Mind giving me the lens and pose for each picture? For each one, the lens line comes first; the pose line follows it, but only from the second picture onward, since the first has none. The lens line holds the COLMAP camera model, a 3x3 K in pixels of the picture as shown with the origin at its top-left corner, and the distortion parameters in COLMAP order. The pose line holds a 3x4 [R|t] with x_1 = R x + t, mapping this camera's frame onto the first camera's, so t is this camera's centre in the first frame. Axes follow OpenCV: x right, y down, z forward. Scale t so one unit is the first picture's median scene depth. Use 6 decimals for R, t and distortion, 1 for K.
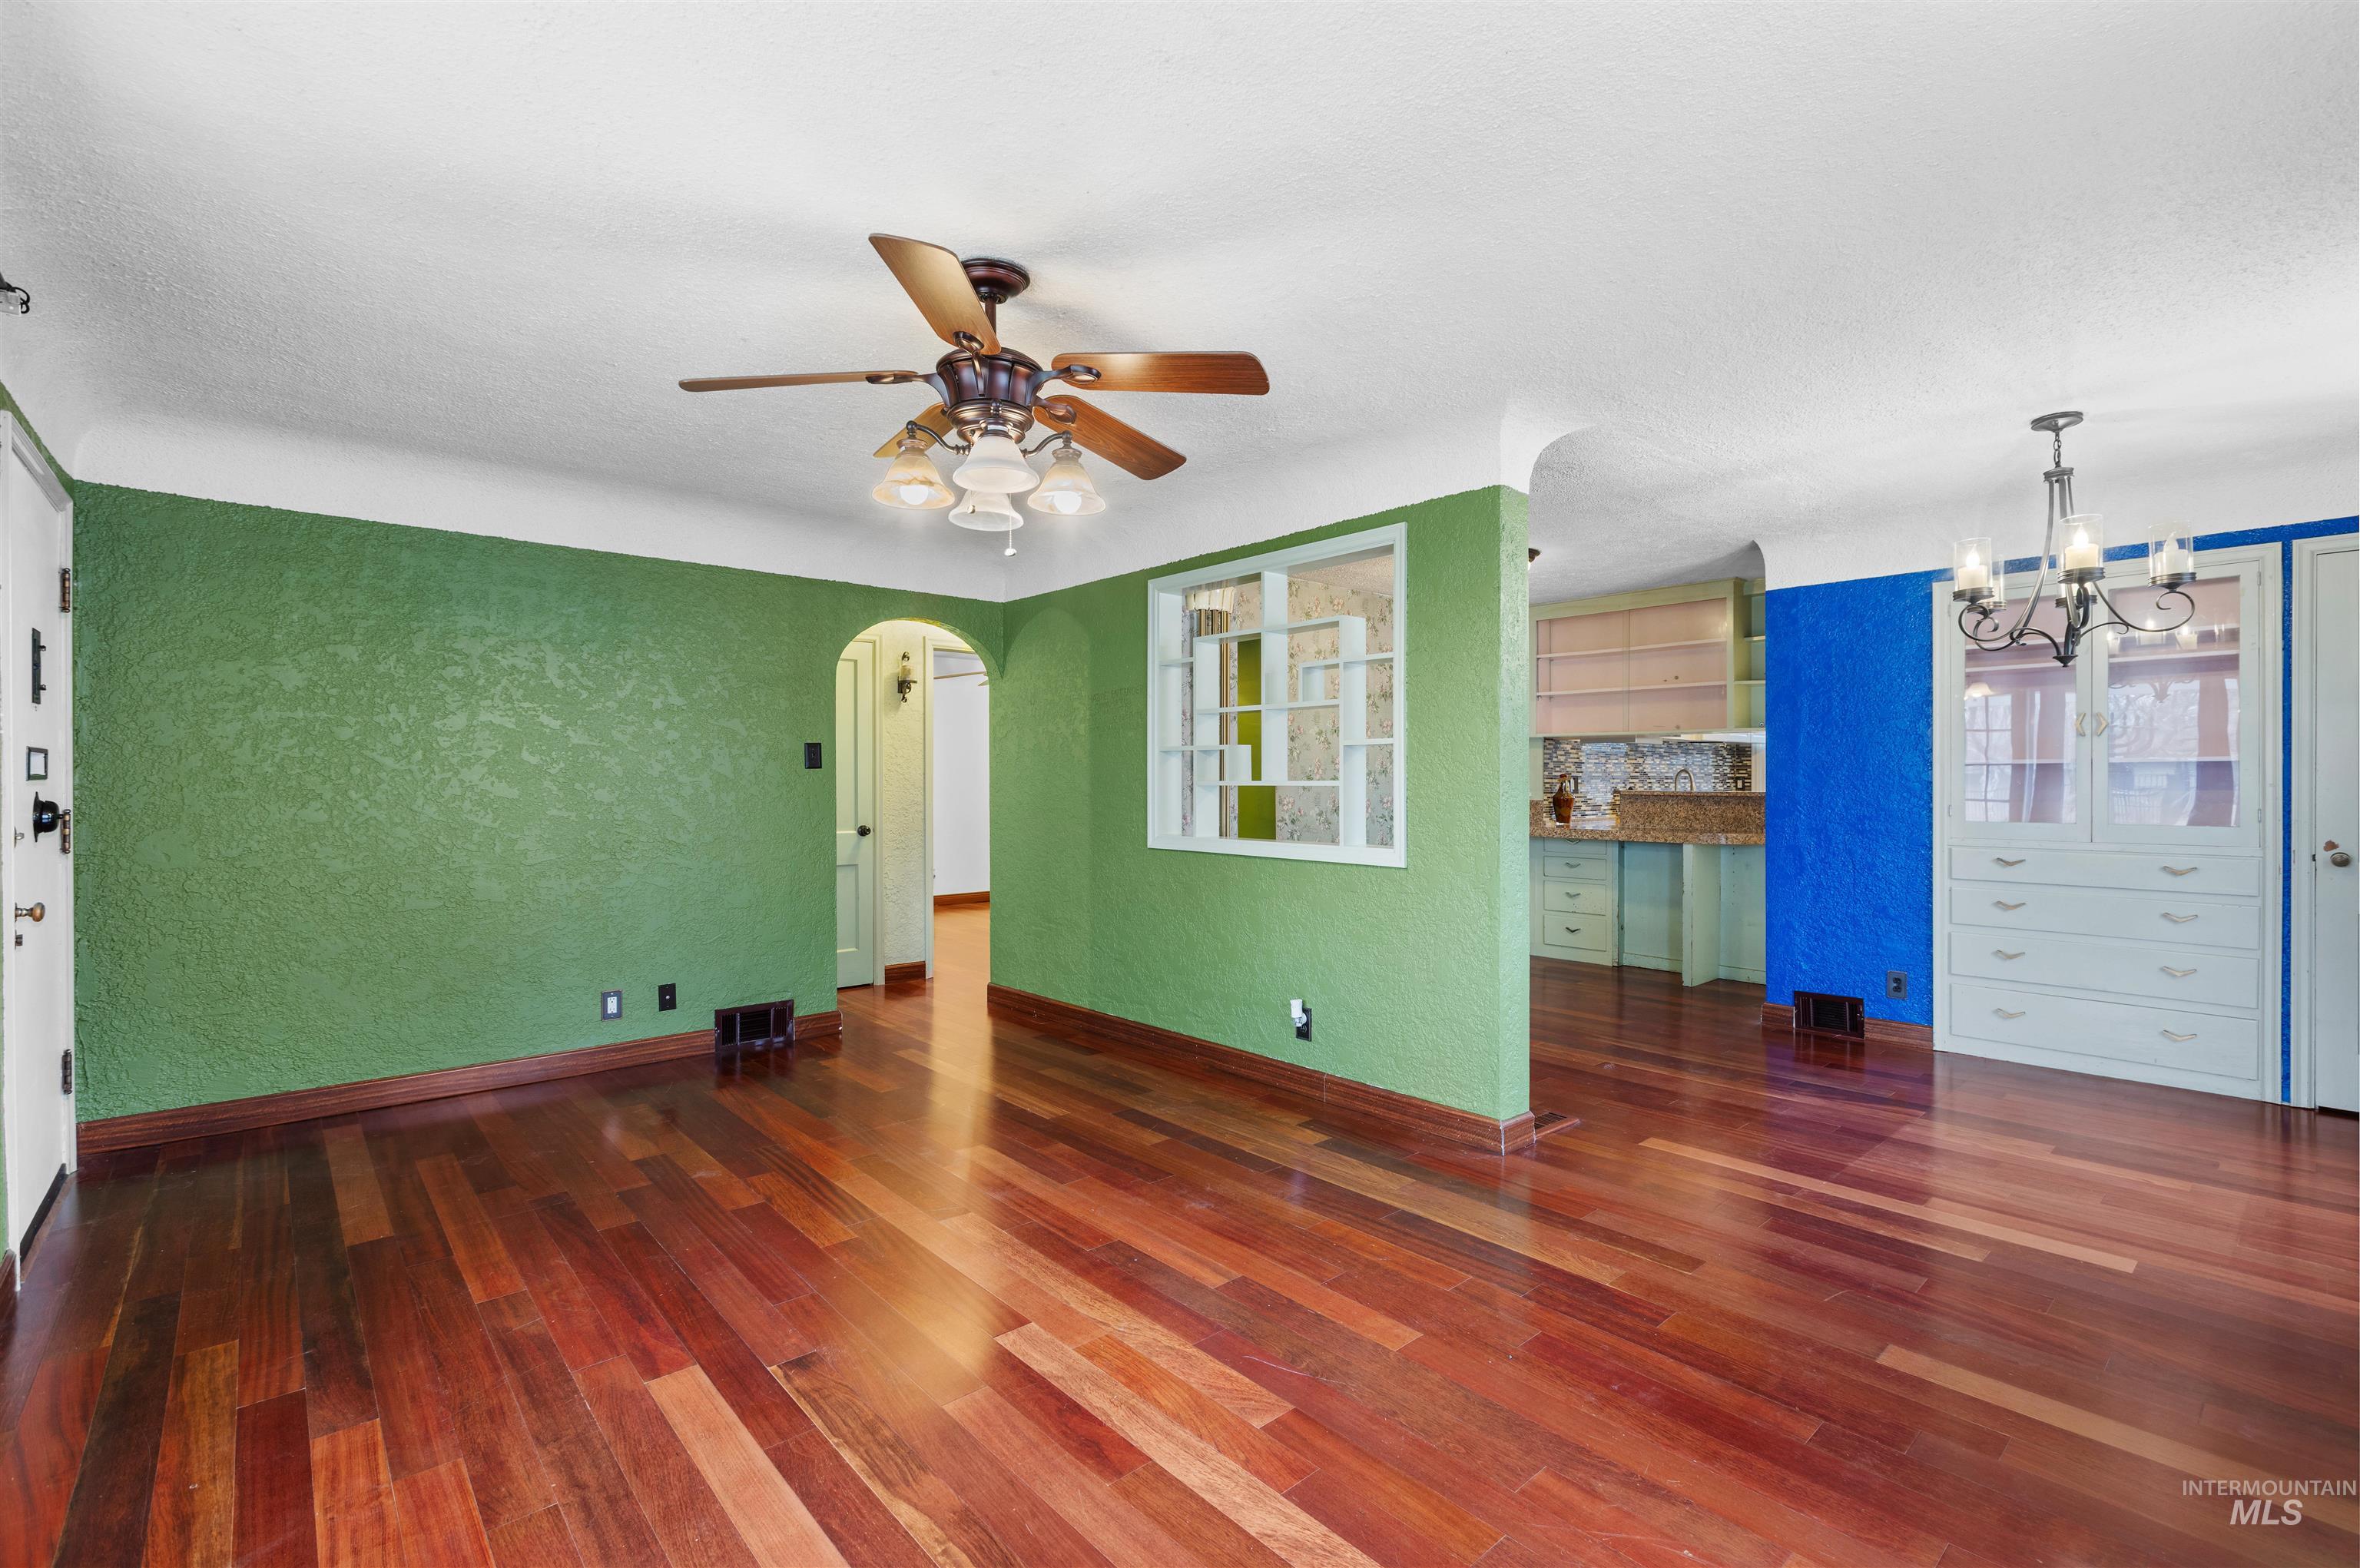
lens RADIAL K [[1042.7, 0, 1189.8], [0, 1042.7, 777.5], [0, 0, 1]] dist [-0.004714, -0.001135]
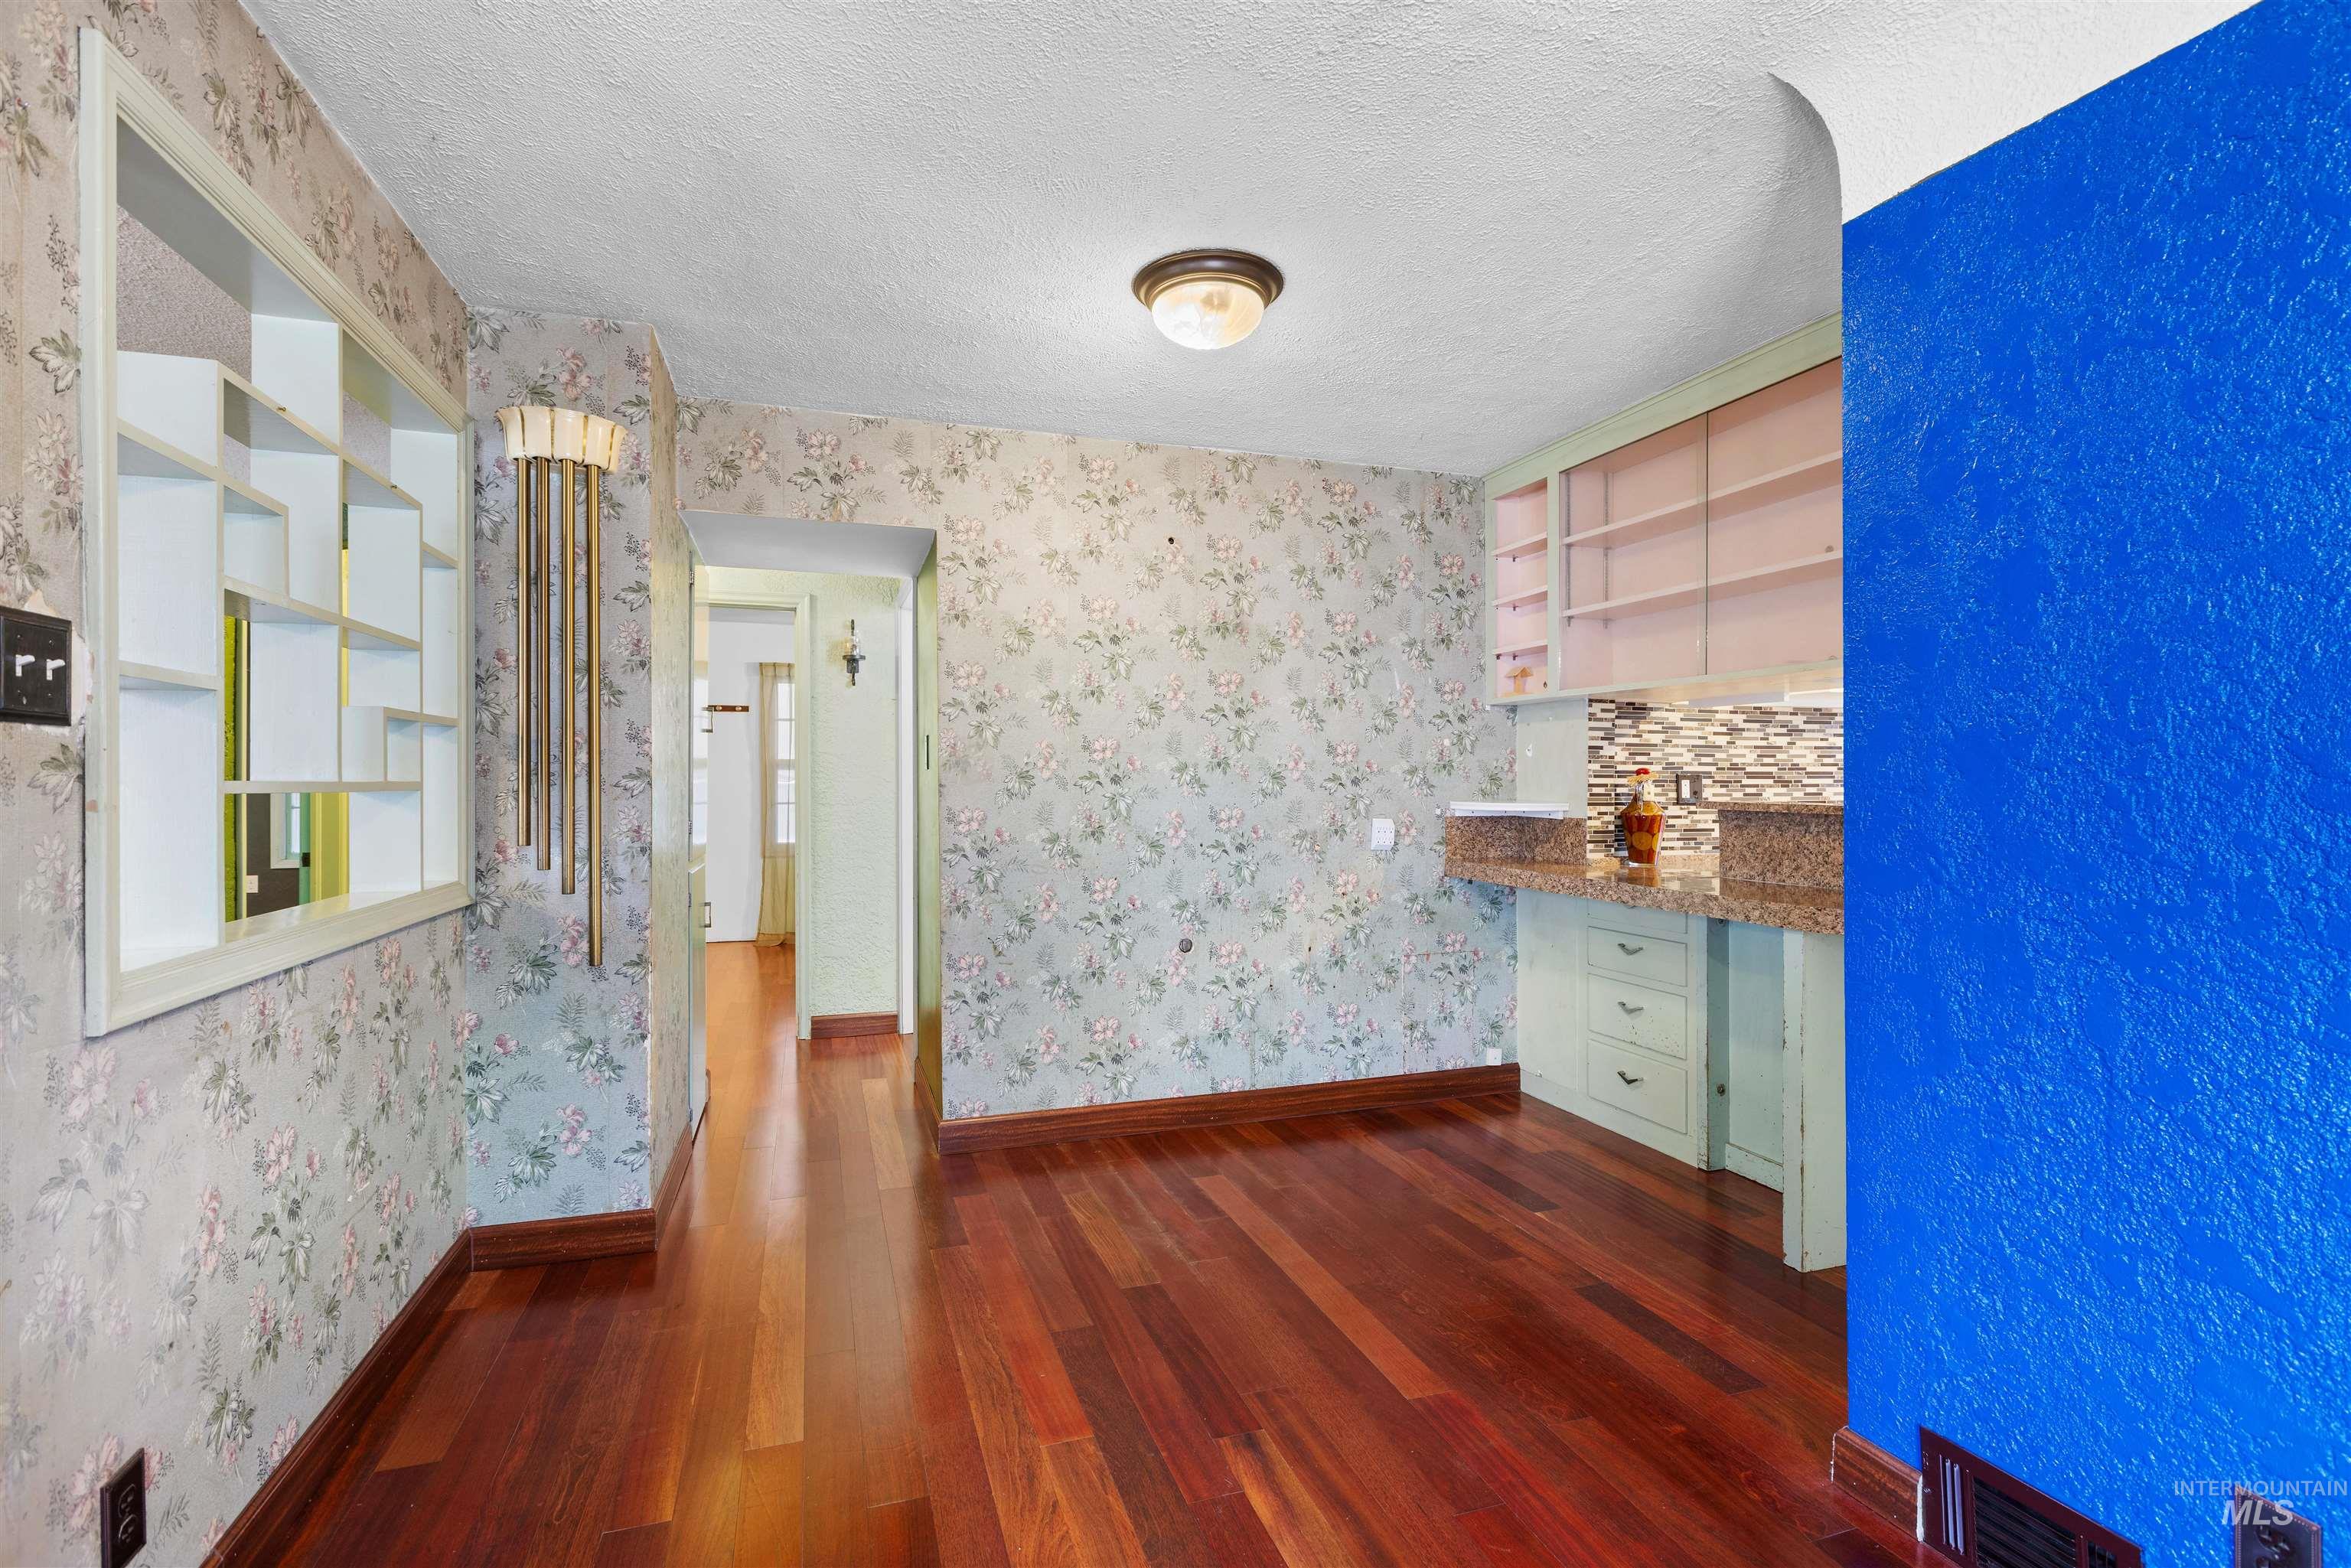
lens RADIAL K [[1048.9, 0, 1215.8], [0, 1048.9, 779.1], [0, 0, 1]] dist [-0.001643, 0.000260]
pose [[0.926343, -0.002282, -0.376675, 0.543579], [0.002372, 0.999997, -0.000224, 0.002725], [0.376674, -0.000686, 0.926345, 0.668436]]
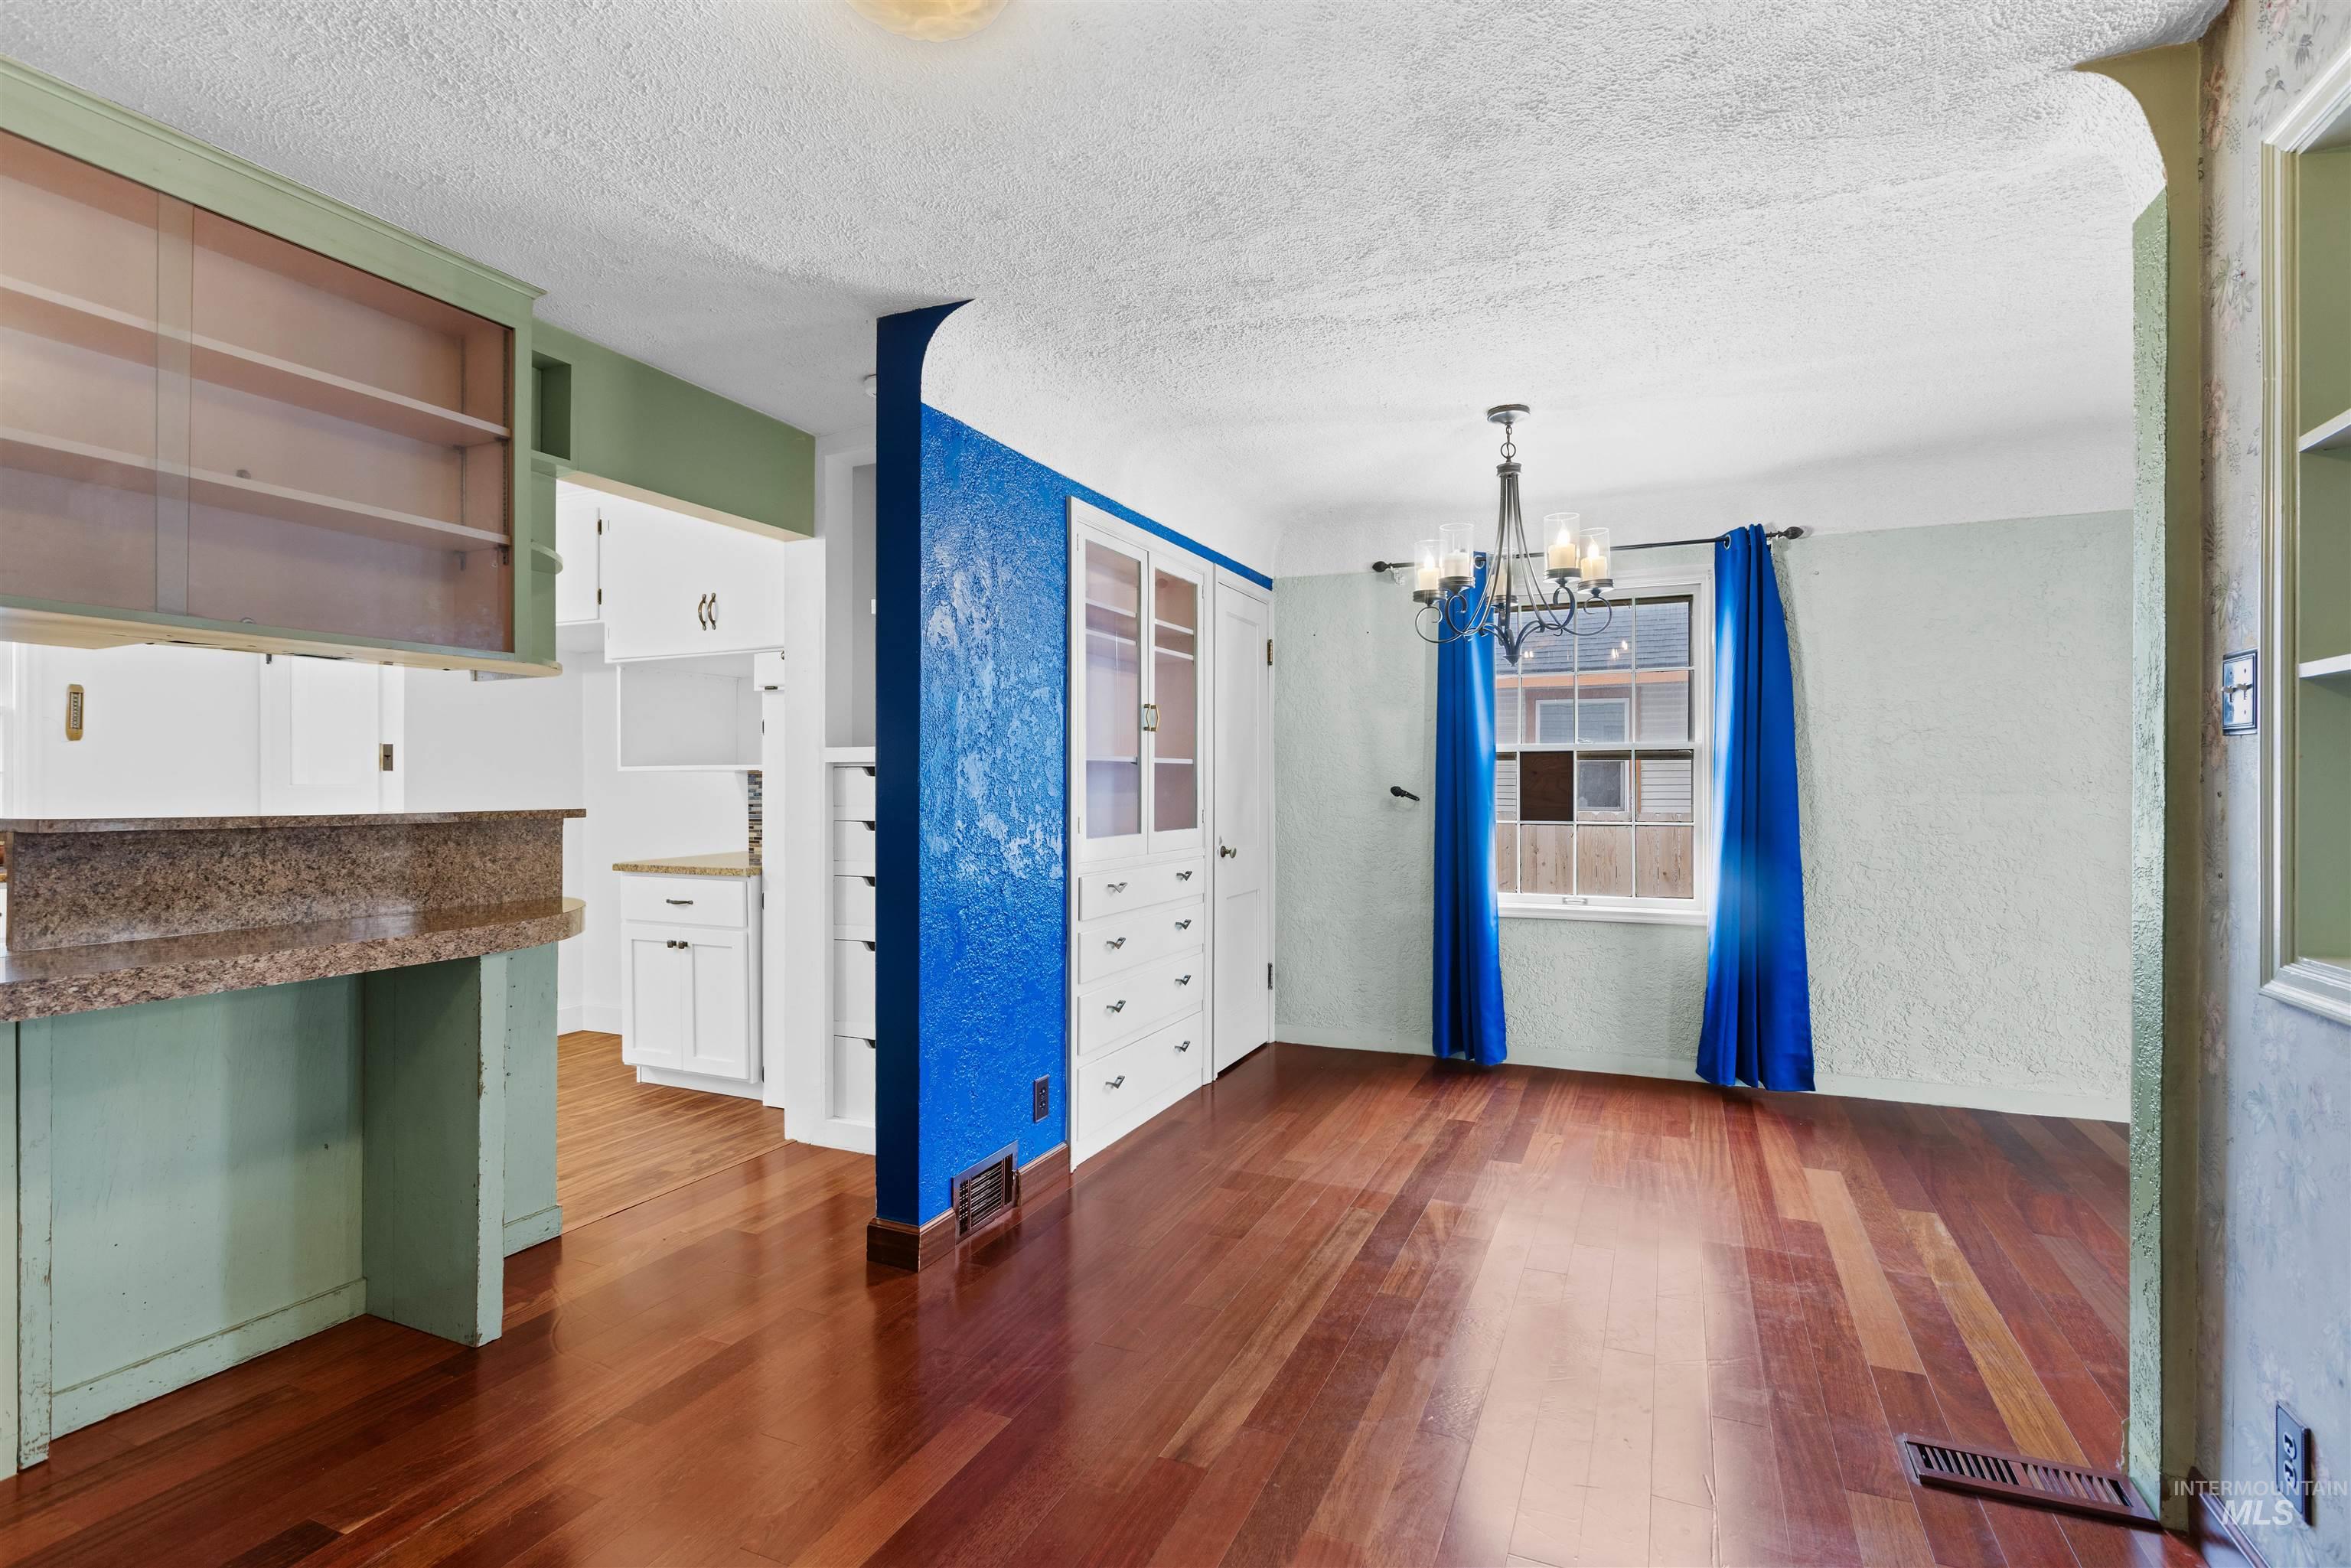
lens RADIAL K [[1048.9, 0, 1238.6], [0, 1048.9, 786.8], [0, 0, 1]] dist [-0.001643, 0.000260]
pose [[-0.409345, 0.011243, 0.912310, 0.001333], [0.003117, 0.999935, -0.010924, 0.013336], [-0.912374, -0.001628, -0.409354, 1.222445]]
